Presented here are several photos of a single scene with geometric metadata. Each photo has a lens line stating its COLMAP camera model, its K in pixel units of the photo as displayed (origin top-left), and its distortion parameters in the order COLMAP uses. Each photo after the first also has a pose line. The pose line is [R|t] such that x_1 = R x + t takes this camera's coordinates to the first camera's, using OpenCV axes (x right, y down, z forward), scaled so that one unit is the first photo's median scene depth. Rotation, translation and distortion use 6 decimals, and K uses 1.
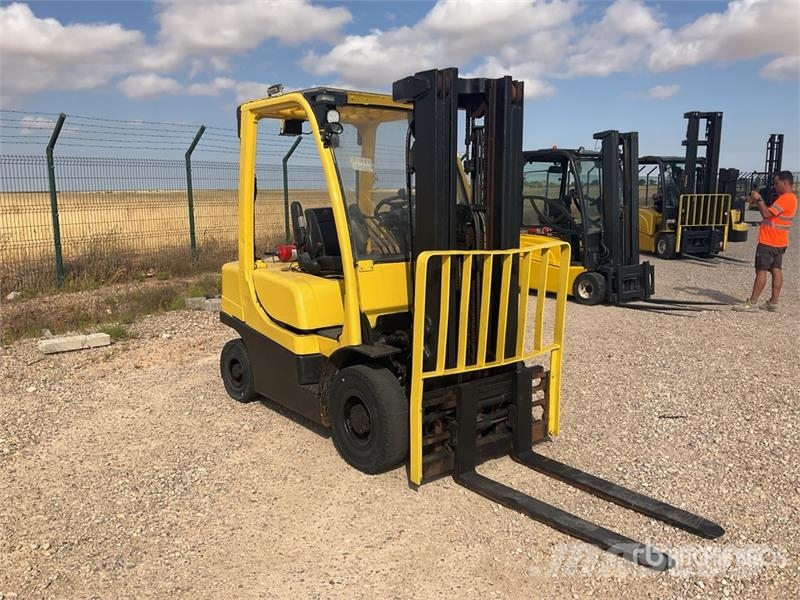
lens RADIAL K [[684.9, 0, 401.2], [0, 684.9, 315.8], [0, 0, 1]] dist [-0.012967, 0.001894]
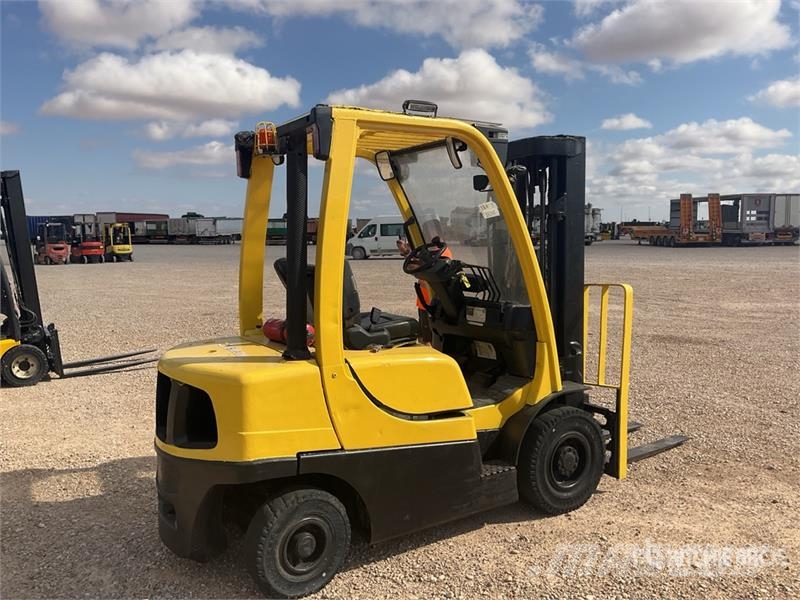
lens RADIAL K [[666.7, 0, 400.0], [0, 666.7, 300.0], [0, 0, 1]] dist [0.109371, -0.220426]
pose [[0.062542, -0.088138, 0.994143, -0.860848], [0.188518, 0.979205, 0.074954, -0.166073], [-0.980076, 0.182726, 0.077857, 0.923754]]
